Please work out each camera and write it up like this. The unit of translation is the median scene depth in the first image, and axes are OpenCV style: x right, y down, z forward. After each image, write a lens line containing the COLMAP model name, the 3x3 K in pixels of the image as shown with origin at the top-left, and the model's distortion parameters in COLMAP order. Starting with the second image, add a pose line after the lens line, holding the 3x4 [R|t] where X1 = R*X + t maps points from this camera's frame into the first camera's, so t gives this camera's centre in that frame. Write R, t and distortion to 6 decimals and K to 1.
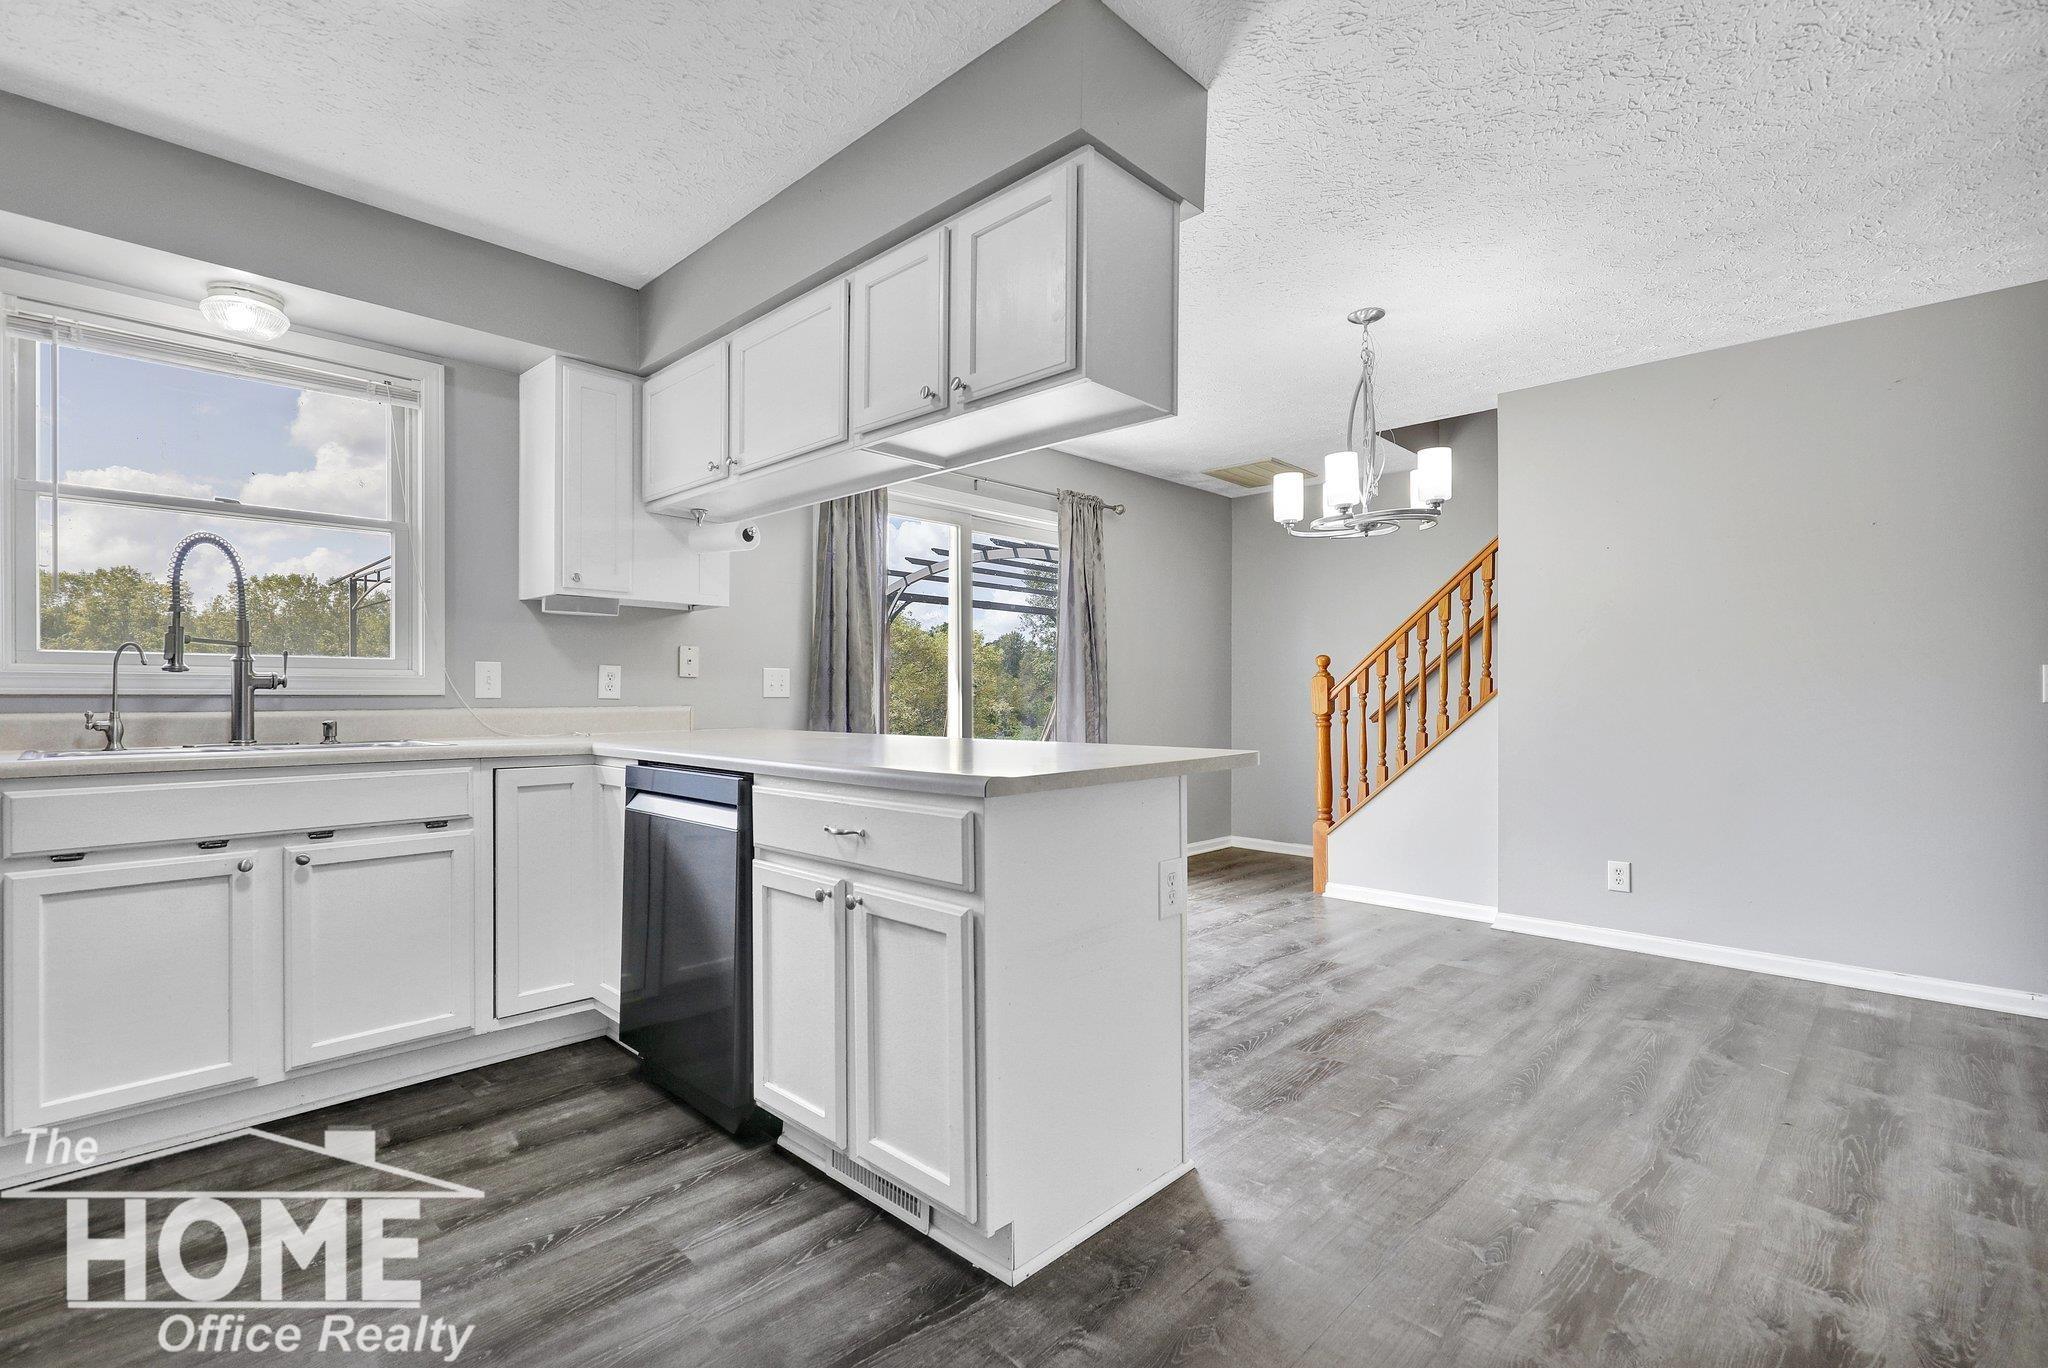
lens RADIAL K [[945.6, 0, 1019.1], [0, 945.6, 694.9], [0, 0, 1]] dist [-0.001537, 0.002007]
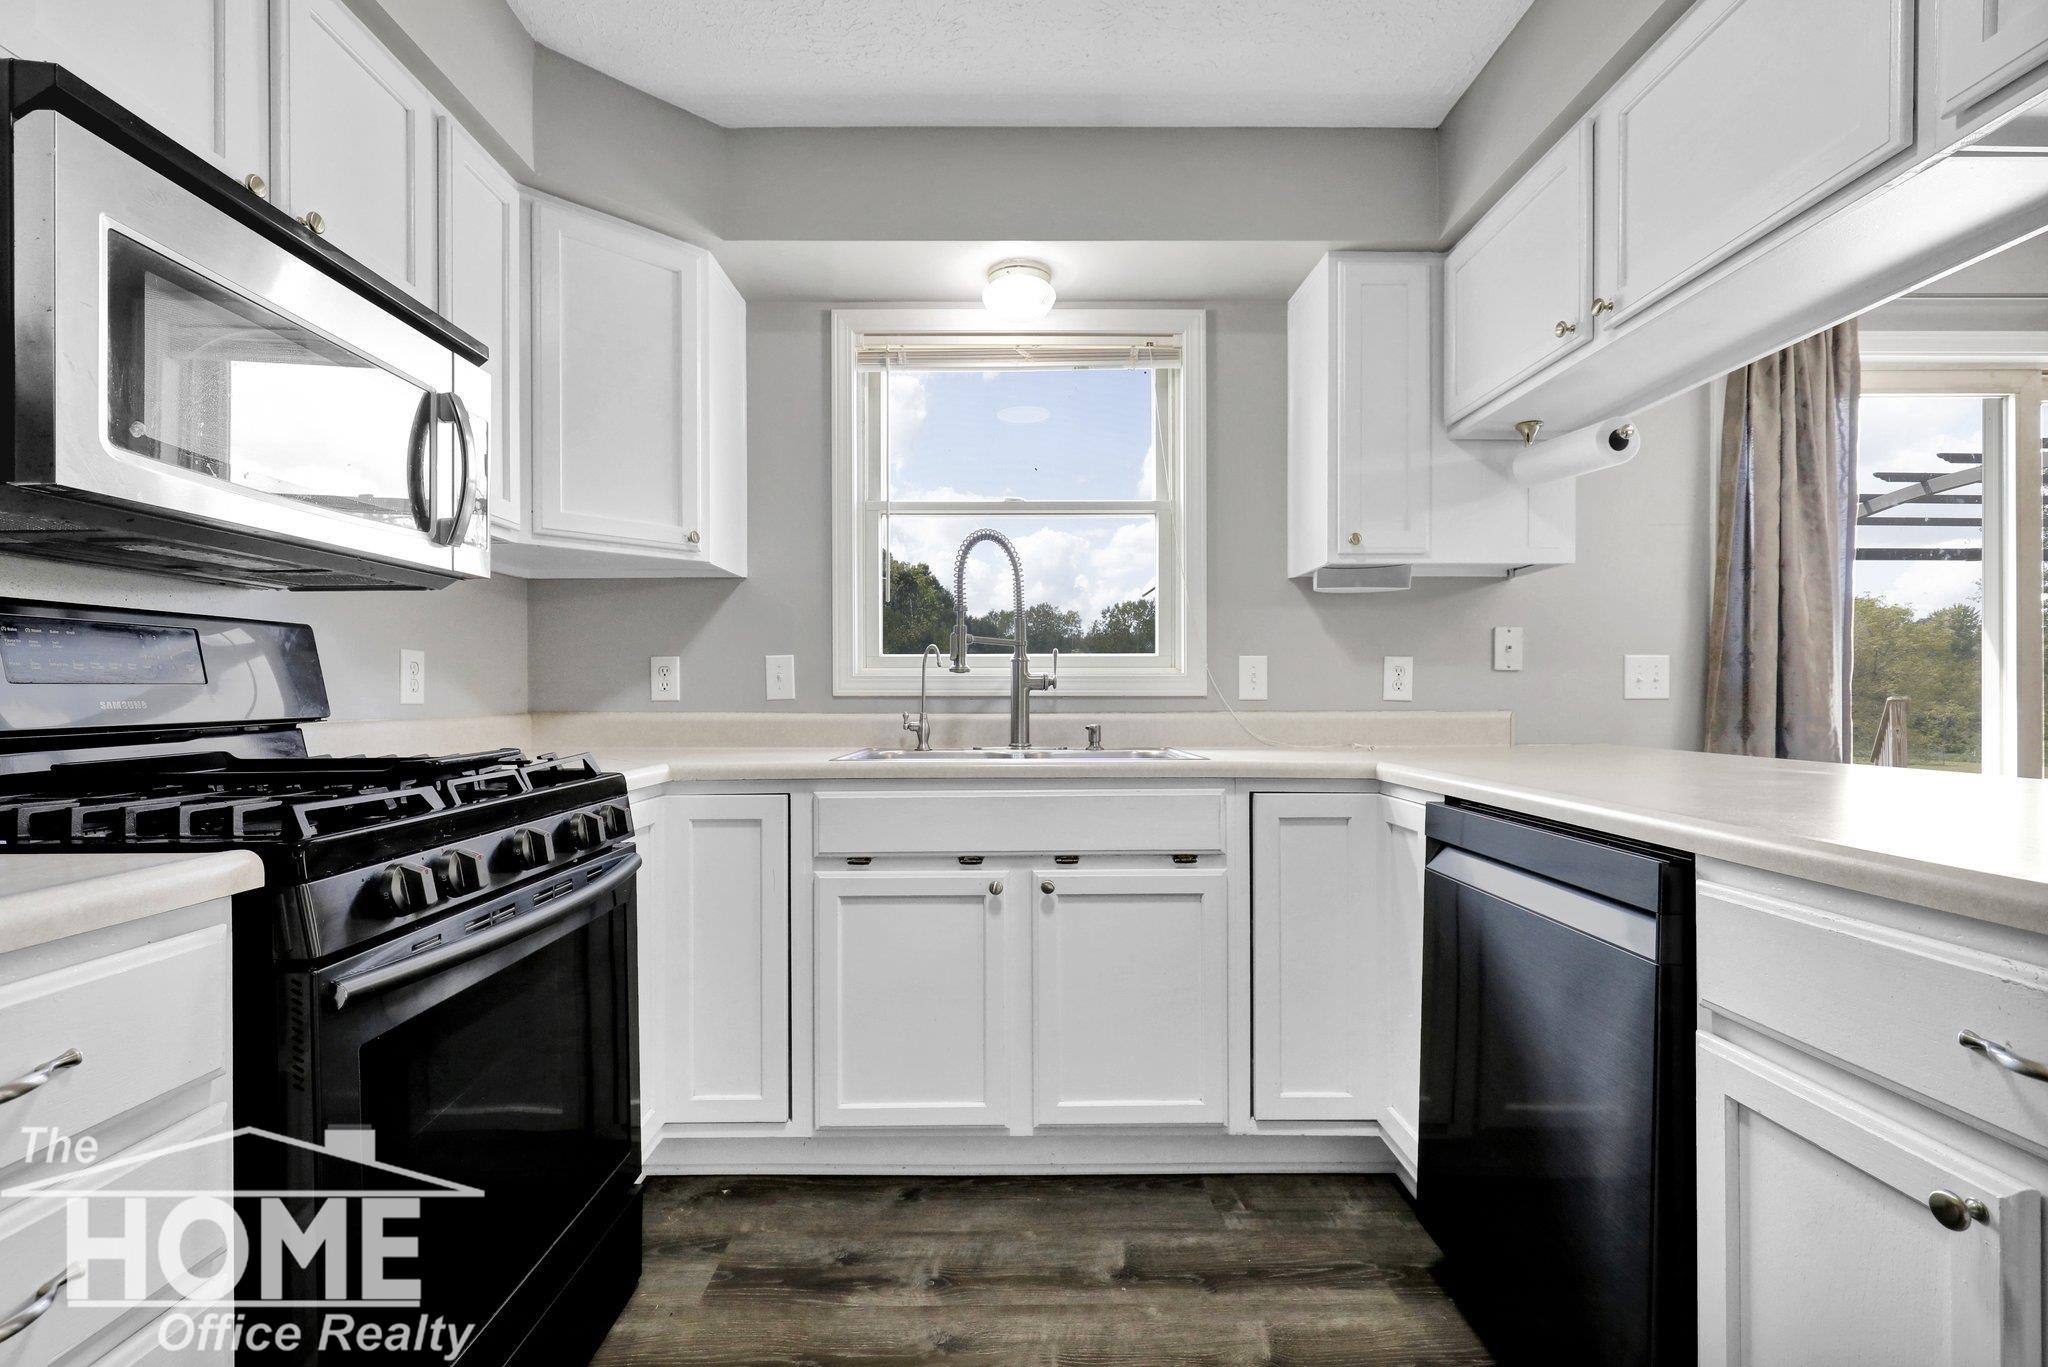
lens RADIAL K [[945.6, 0, 1014.3], [0, 945.6, 698.0], [0, 0, 1]] dist [-0.001537, 0.002007]
pose [[0.703885, -0.000148, -0.710314, -0.136089], [0.001625, 0.999998, 0.001402, 0.000291], [0.710312, -0.002142, 0.703884, 0.302800]]
